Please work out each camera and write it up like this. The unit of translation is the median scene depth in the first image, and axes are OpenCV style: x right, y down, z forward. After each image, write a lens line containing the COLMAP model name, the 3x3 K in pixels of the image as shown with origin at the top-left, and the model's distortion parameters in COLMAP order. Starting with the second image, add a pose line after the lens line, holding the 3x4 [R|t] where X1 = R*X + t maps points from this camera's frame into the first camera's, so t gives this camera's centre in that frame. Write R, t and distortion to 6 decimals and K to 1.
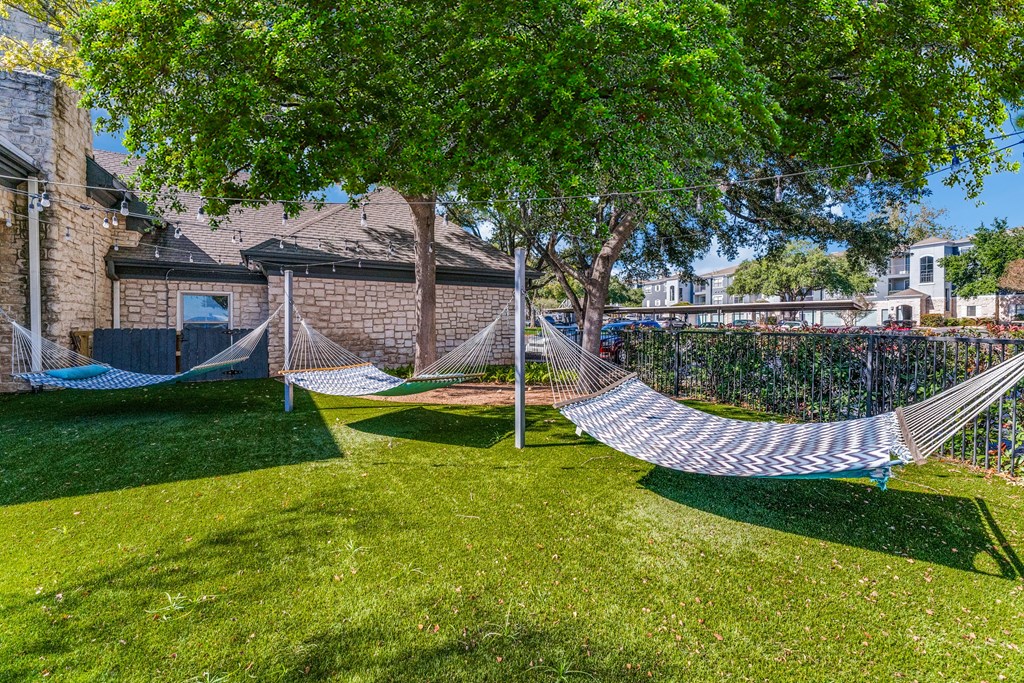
lens RADIAL K [[409.4, 0, 512.0], [0, 409.4, 341.5], [0, 0, 1]] dist [0.002120, 0.000043]
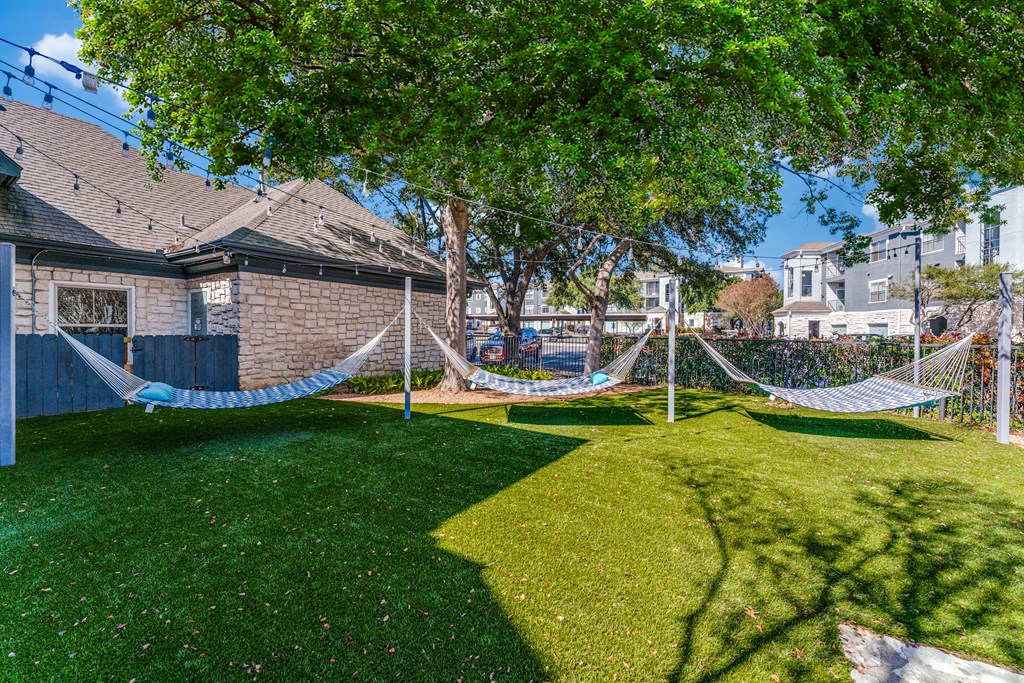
lens RADIAL K [[409.4, 0, 512.0], [0, 409.4, 341.5], [0, 0, 1]] dist [0.002120, 0.000043]
pose [[0.894051, -0.004338, 0.447944, -0.420597], [0.010431, 0.999884, -0.011135, -0.001669], [-0.447843, 0.014628, 0.893992, 0.000107]]
